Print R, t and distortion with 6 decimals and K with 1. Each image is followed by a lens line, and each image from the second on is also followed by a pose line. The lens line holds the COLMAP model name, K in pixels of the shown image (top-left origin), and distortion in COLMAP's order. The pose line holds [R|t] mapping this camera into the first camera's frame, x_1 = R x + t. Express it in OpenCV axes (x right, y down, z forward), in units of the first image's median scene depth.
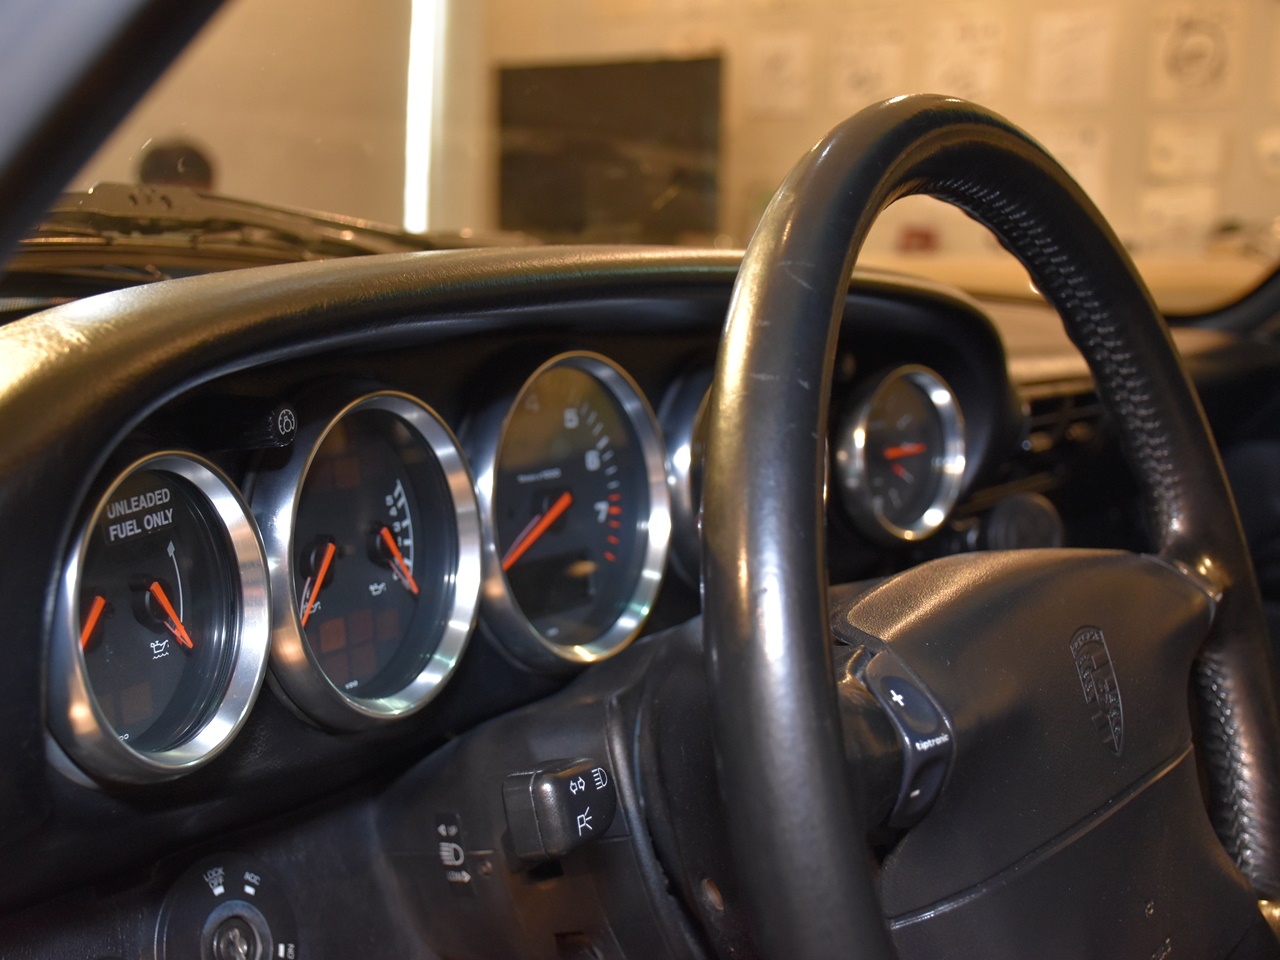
lens RADIAL K [[1443.7, 0, 640.0], [0, 1443.7, 480.0], [0, 0, 1]] dist [-0.138248, 0.462583]
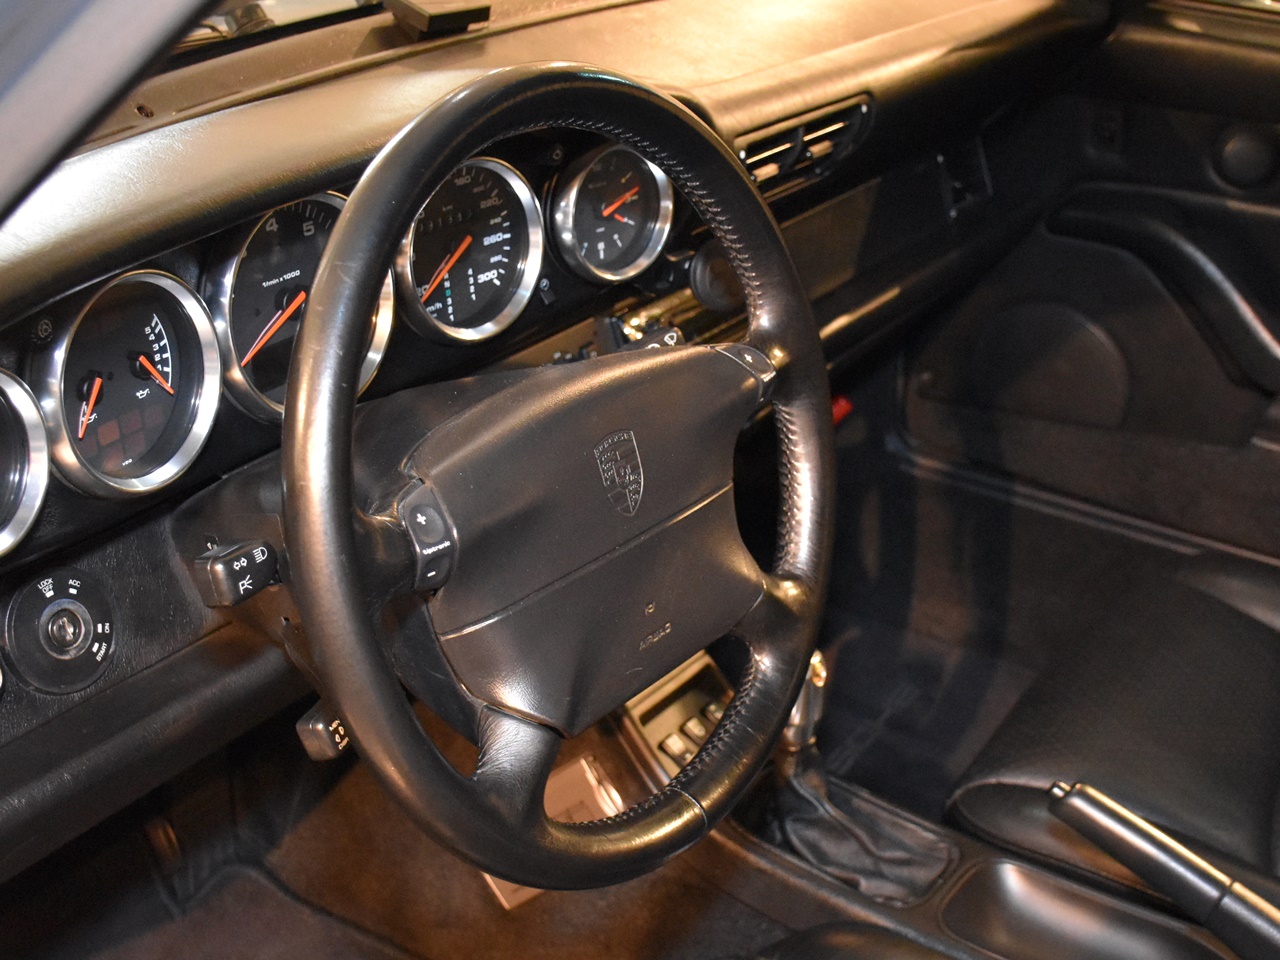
lens RADIAL K [[1355.4, 0, 640.0], [0, 1355.4, 480.0], [0, 0, 1]] dist [-0.016645, -0.022155]
pose [[0.996732, -0.005042, 0.080616, 0.201525], [-0.017386, 0.961264, 0.275081, -0.220237], [-0.078880, -0.275584, 0.958035, -0.351480]]
